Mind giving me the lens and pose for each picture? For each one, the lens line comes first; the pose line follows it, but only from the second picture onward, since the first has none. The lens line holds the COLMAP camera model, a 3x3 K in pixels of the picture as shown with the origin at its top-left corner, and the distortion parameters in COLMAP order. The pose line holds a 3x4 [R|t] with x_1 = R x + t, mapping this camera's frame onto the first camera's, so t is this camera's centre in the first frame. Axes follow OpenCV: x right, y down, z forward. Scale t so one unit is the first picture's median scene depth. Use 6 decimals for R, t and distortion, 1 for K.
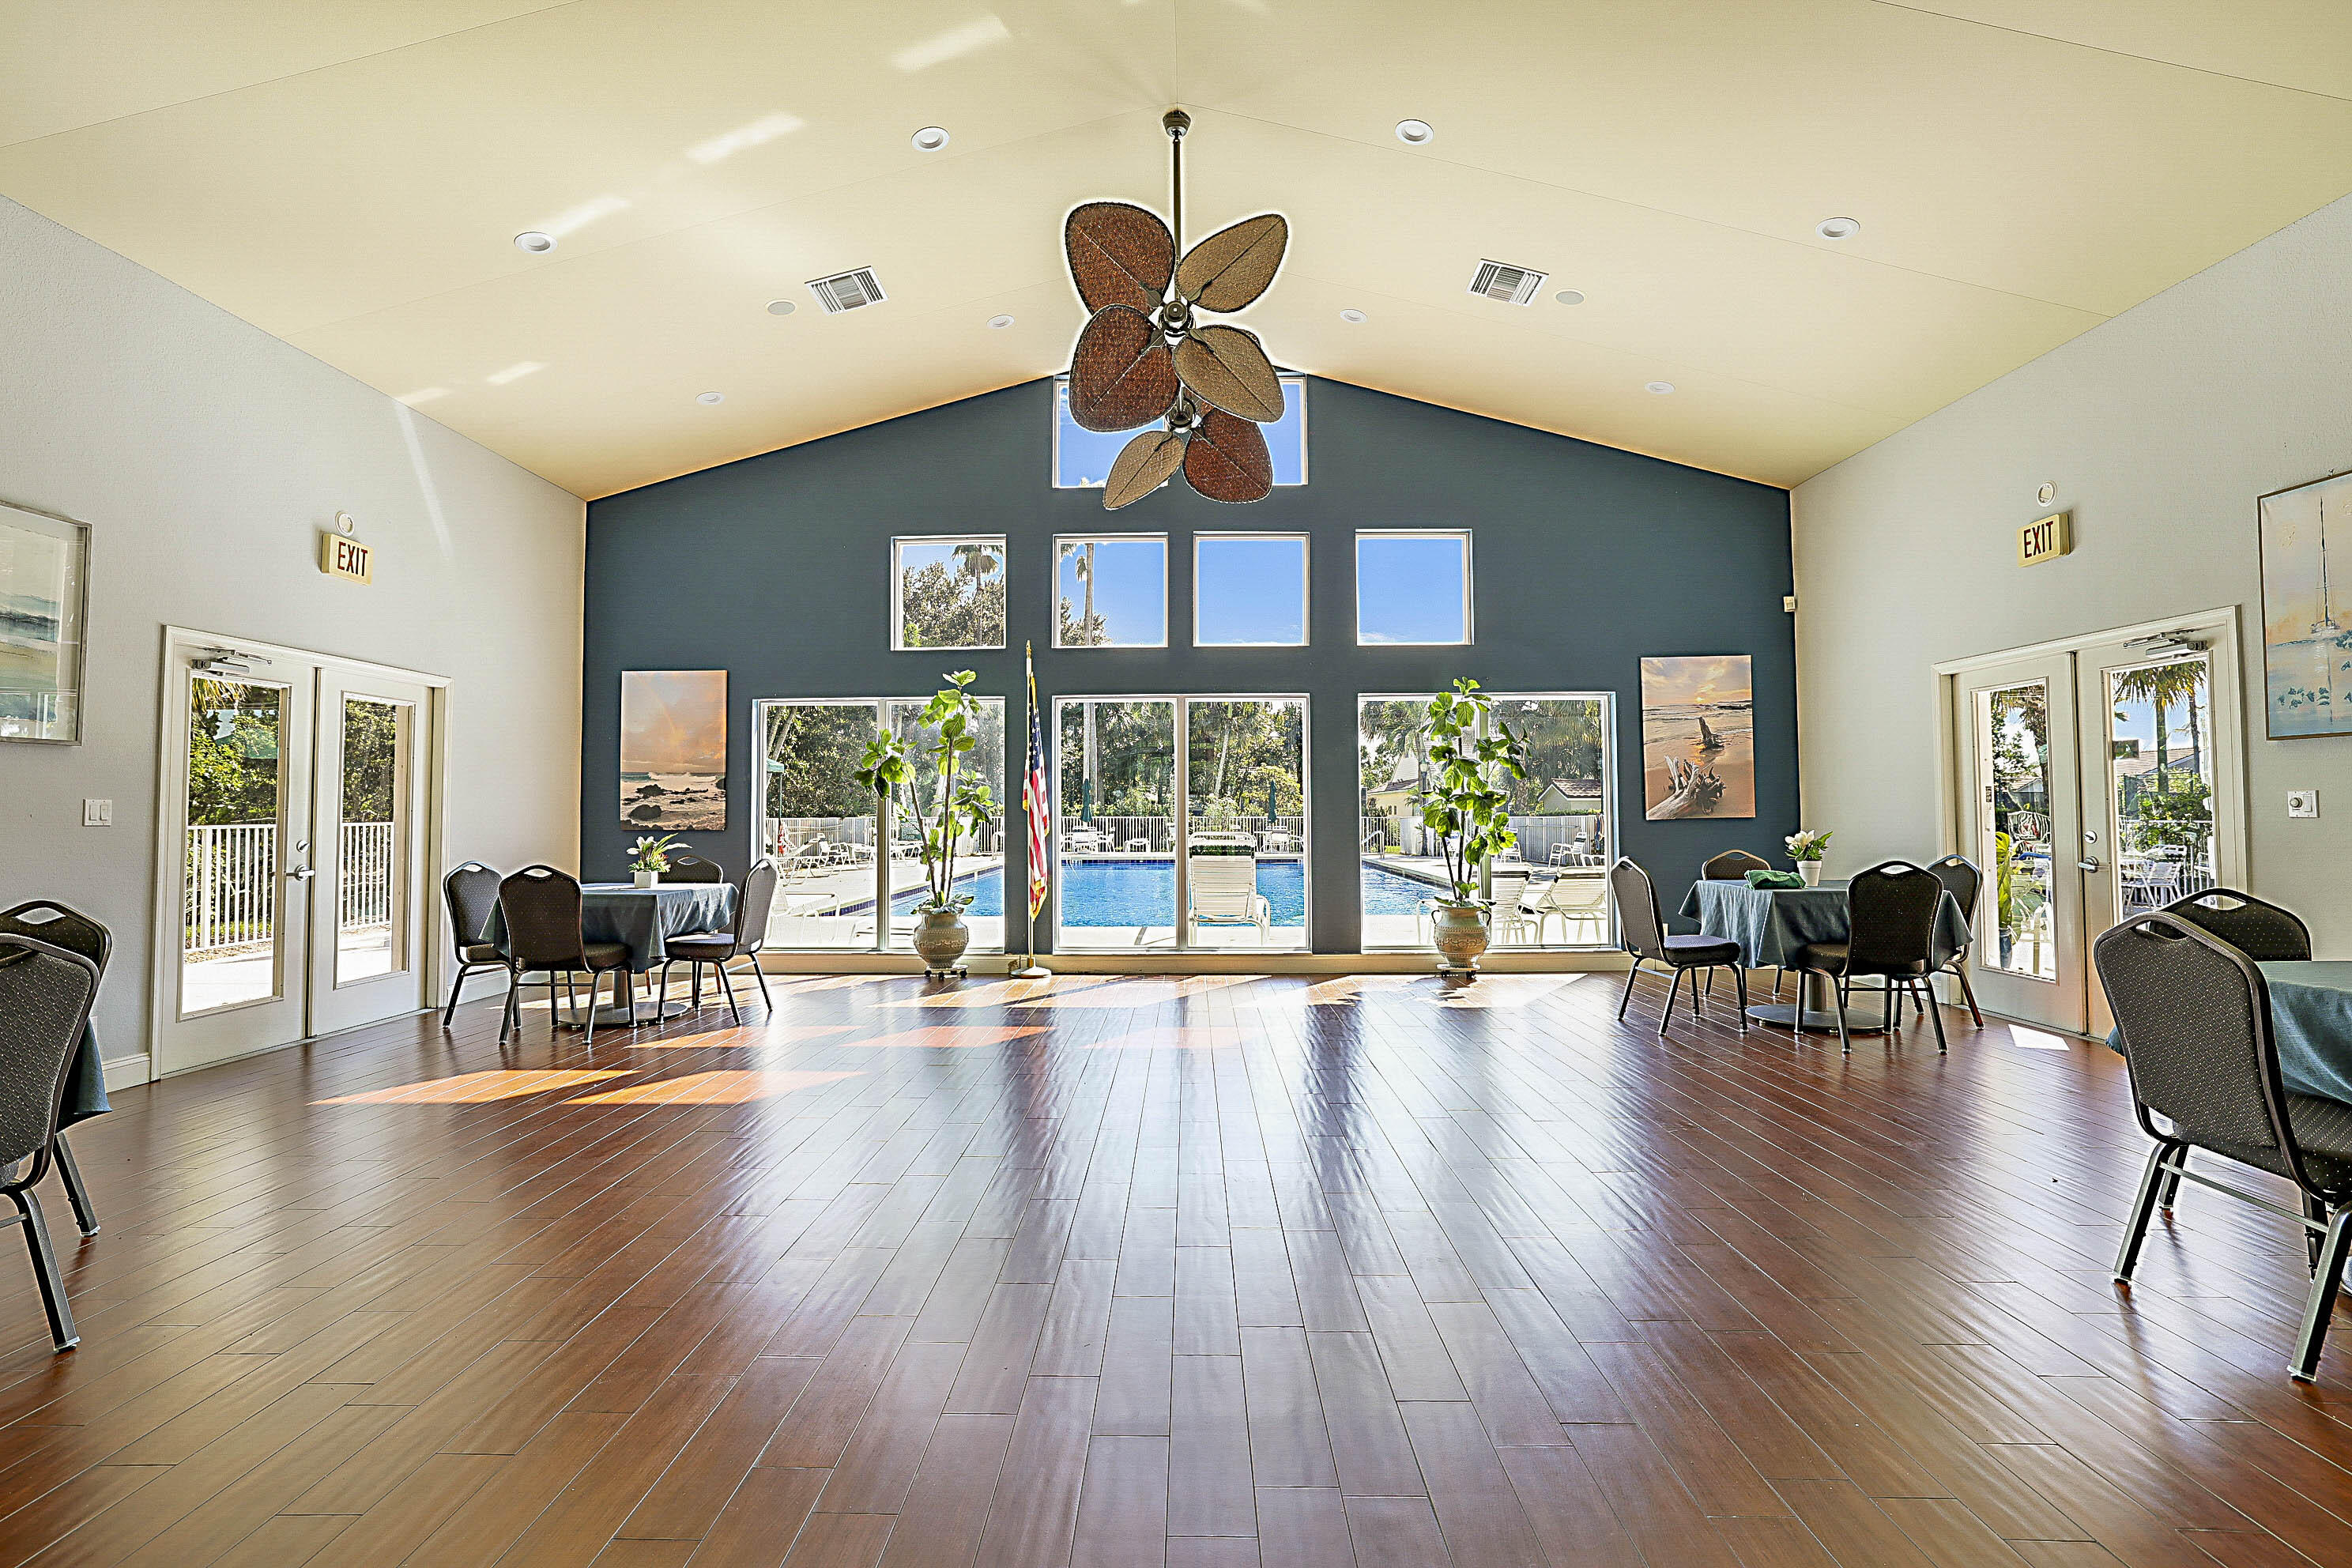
lens RADIAL K [[1079.7, 0, 1176.0], [0, 1079.7, 784.0], [0, 0, 1]] dist [-0.047869, 0.024538]
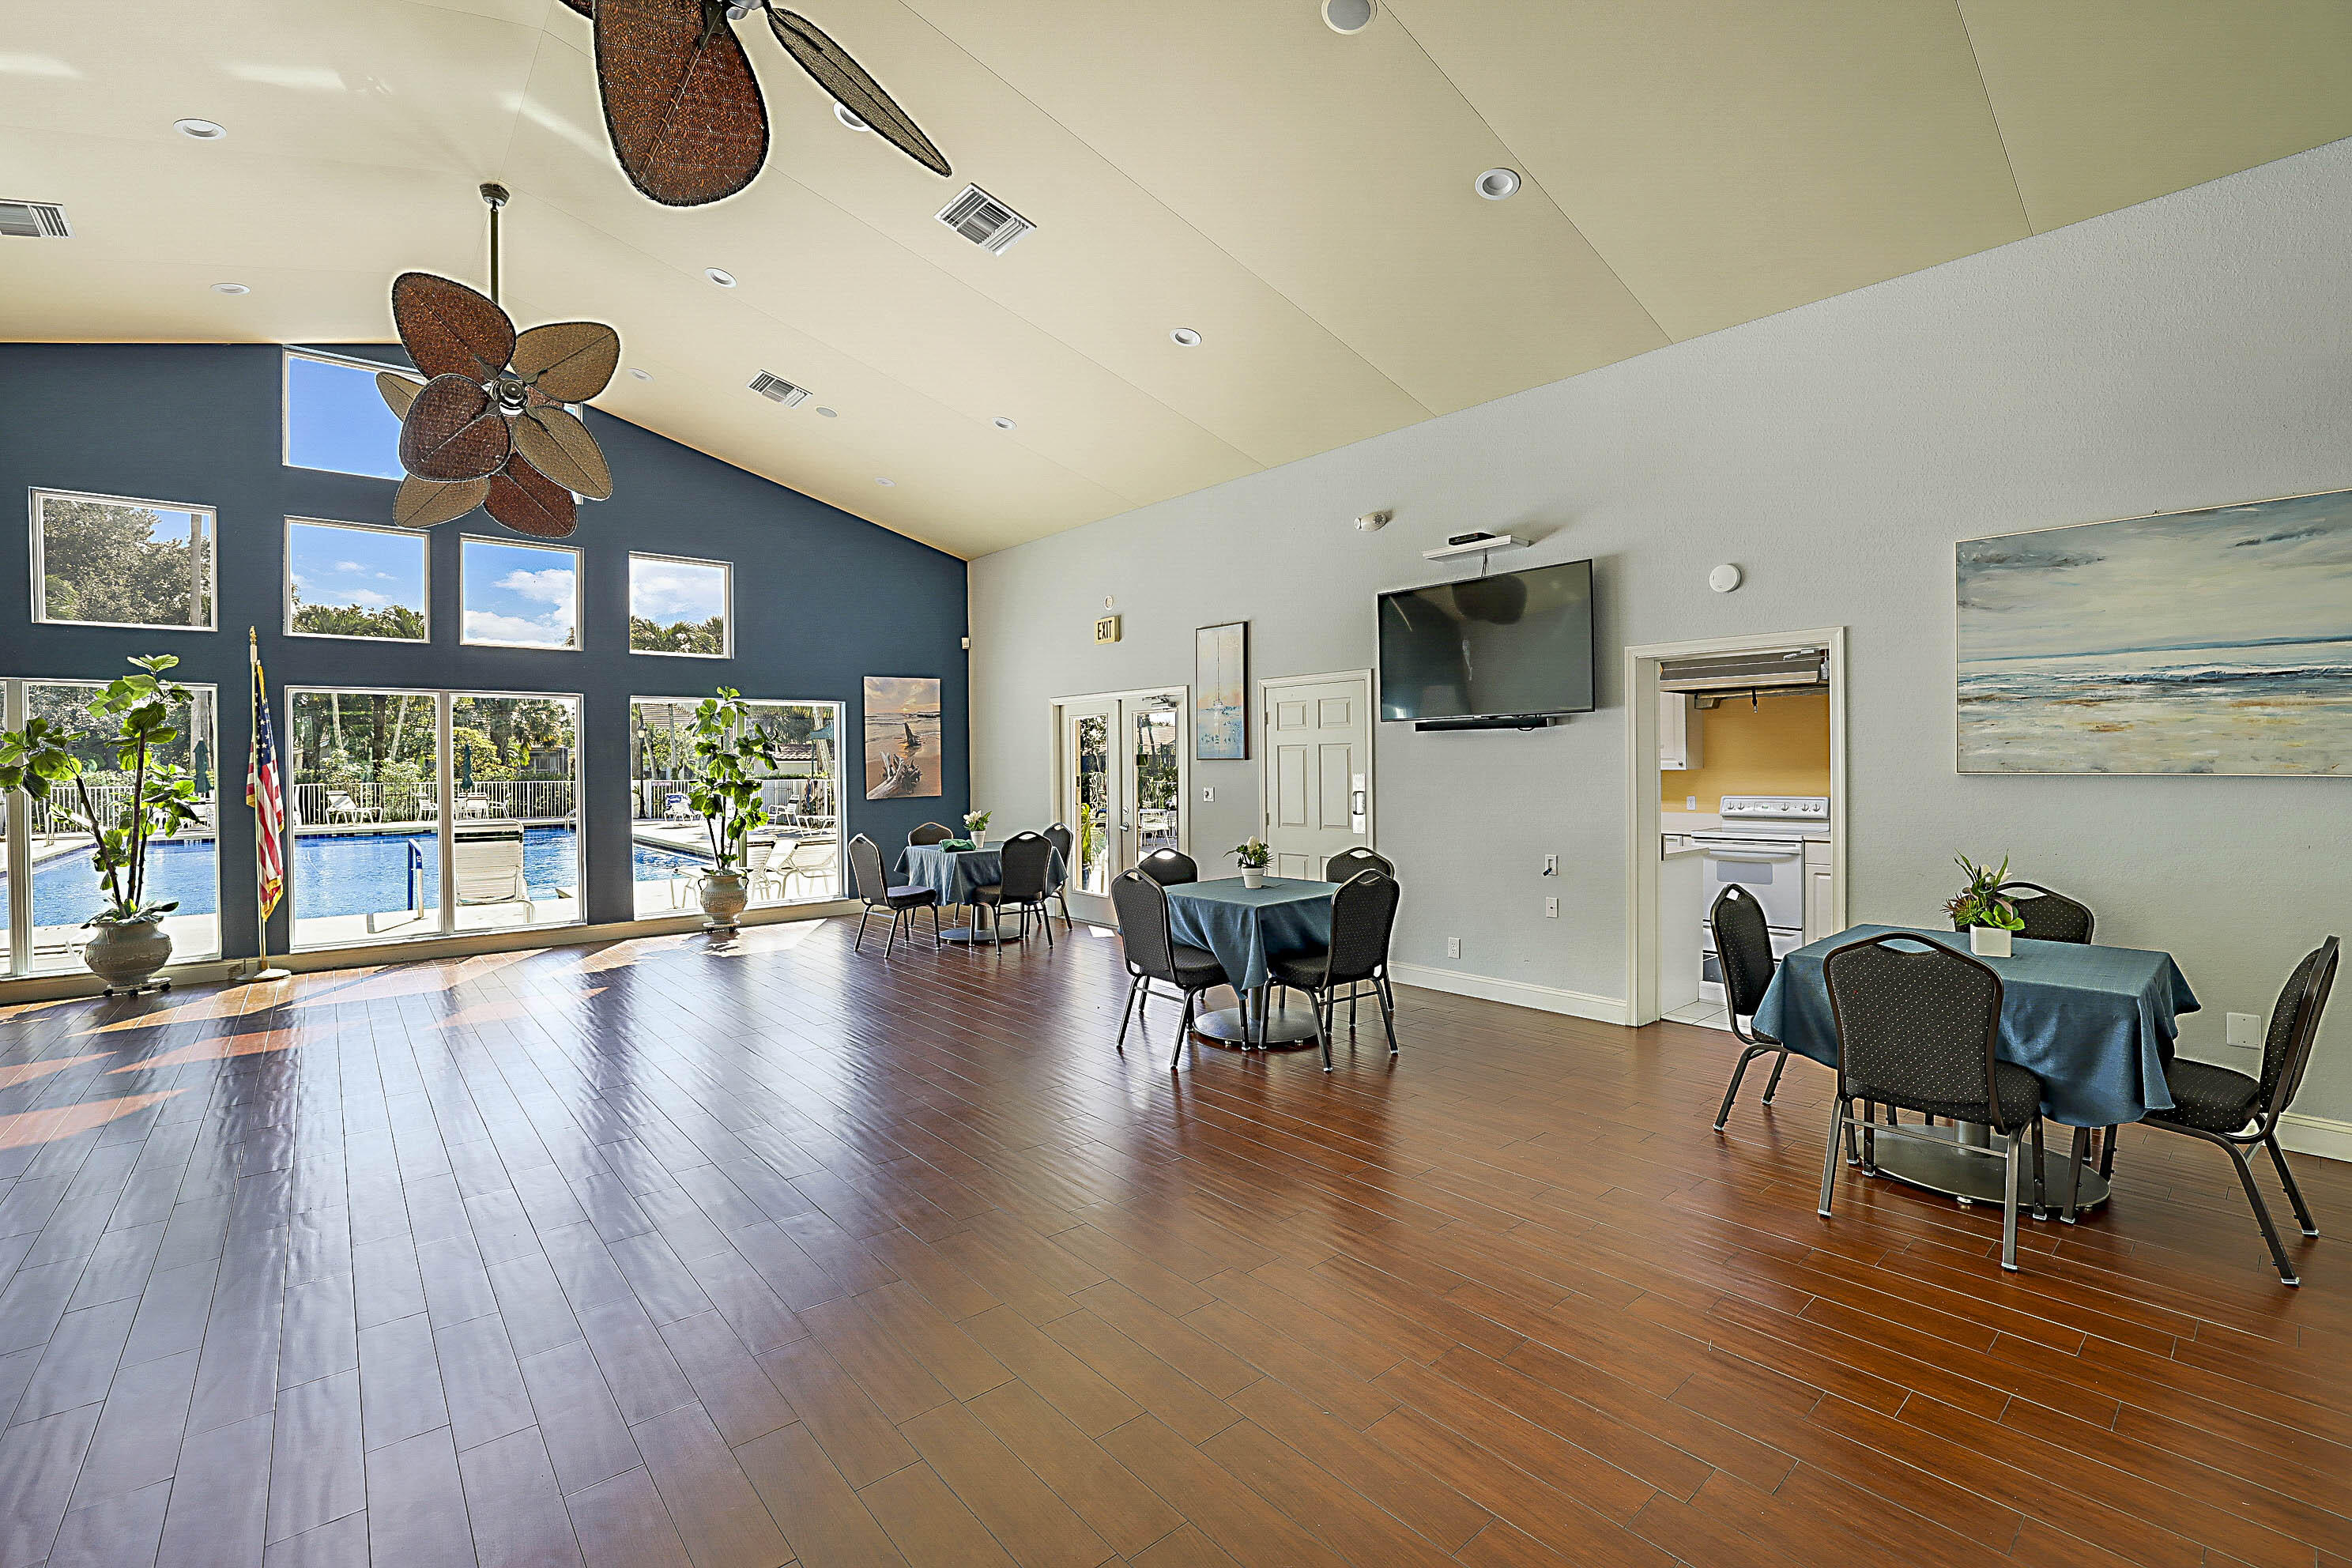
lens RADIAL K [[970.6, 0, 1176.0], [0, 970.6, 784.0], [0, 0, 1]] dist [-0.038176, 0.014869]
pose [[0.733178, -0.008558, 0.679982, -0.111906], [-0.019279, 0.999257, 0.033363, -0.038959], [-0.679763, -0.037571, 0.732469, -0.163424]]
